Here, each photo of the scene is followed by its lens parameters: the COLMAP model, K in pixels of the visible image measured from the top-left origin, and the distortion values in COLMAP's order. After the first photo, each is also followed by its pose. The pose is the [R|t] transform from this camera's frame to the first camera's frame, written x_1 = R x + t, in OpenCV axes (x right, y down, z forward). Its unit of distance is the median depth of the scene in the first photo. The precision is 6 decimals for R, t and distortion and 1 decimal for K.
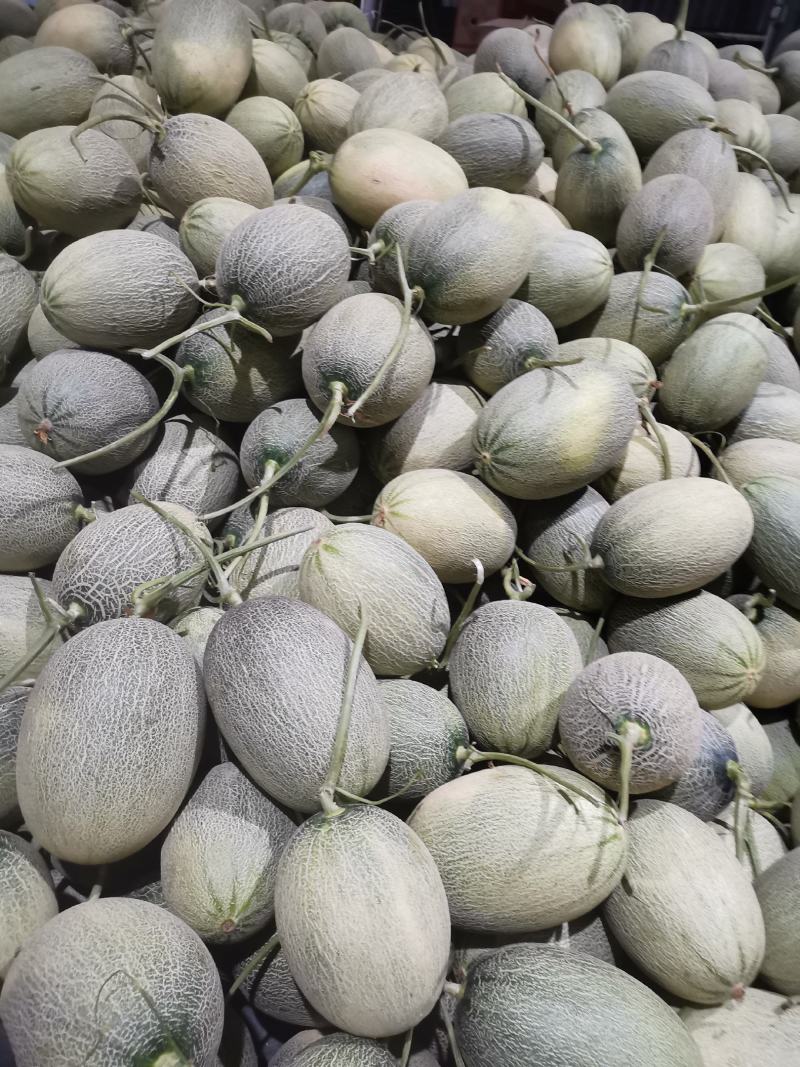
lens RADIAL K [[801.7, 0, 400.0], [0, 801.7, 533.5], [0, 0, 1]] dist [0.026336, -0.003063]
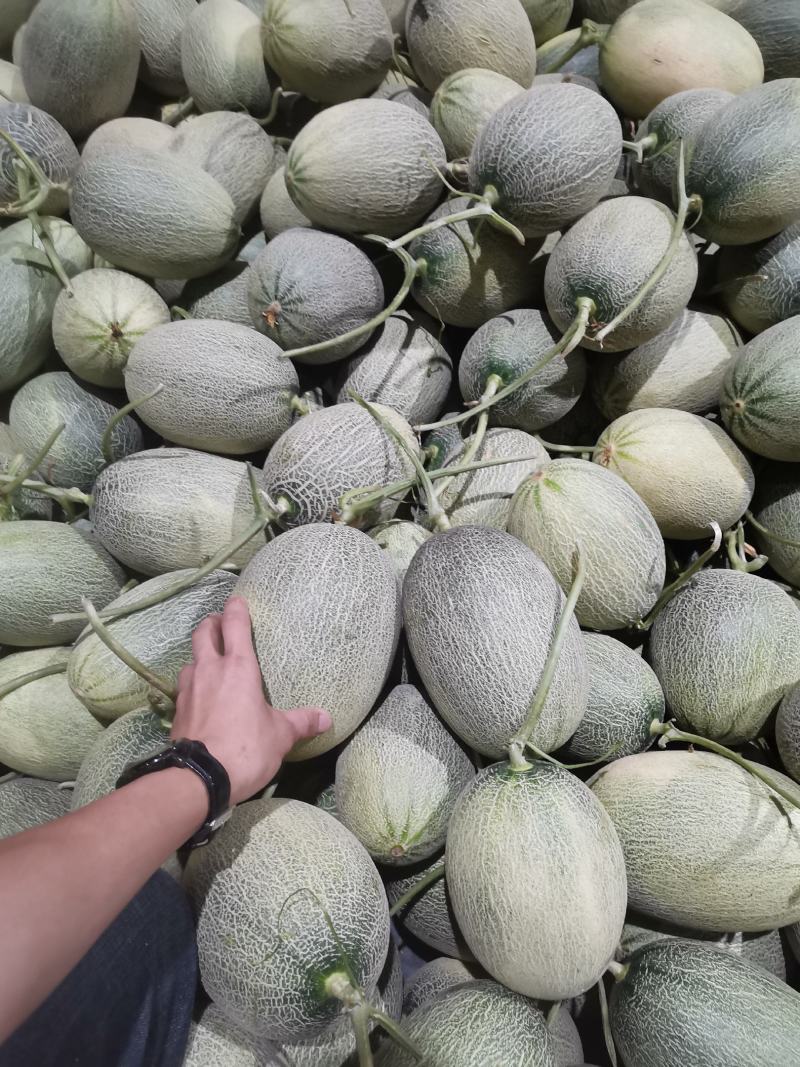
lens RADIAL K [[801.7, 0, 400.0], [0, 801.7, 533.5], [0, 0, 1]] dist [0.026336, -0.003063]
pose [[0.970669, 0.173112, -0.166838, -0.086013], [-0.151359, 0.979165, 0.135372, -0.022537], [0.186797, -0.106149, 0.976647, 0.059812]]
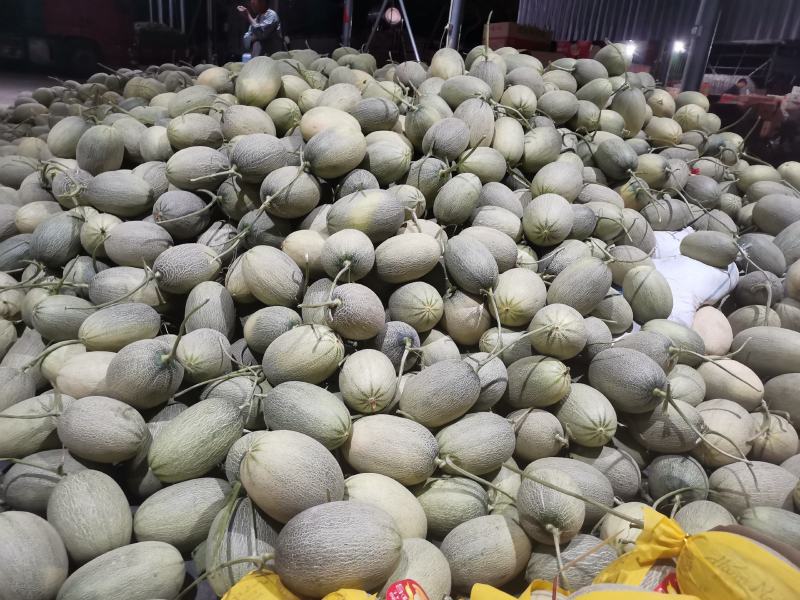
lens RADIAL K [[602.9, 0, 400.0], [0, 602.9, 300.0], [0, 0, 1]] dist [0.049825, -0.000848]
pose [[0.981765, -0.008765, -0.189895, 0.707014], [-0.026902, 0.982477, -0.184433, 0.486942], [0.188184, 0.186178, 0.964326, -0.724741]]
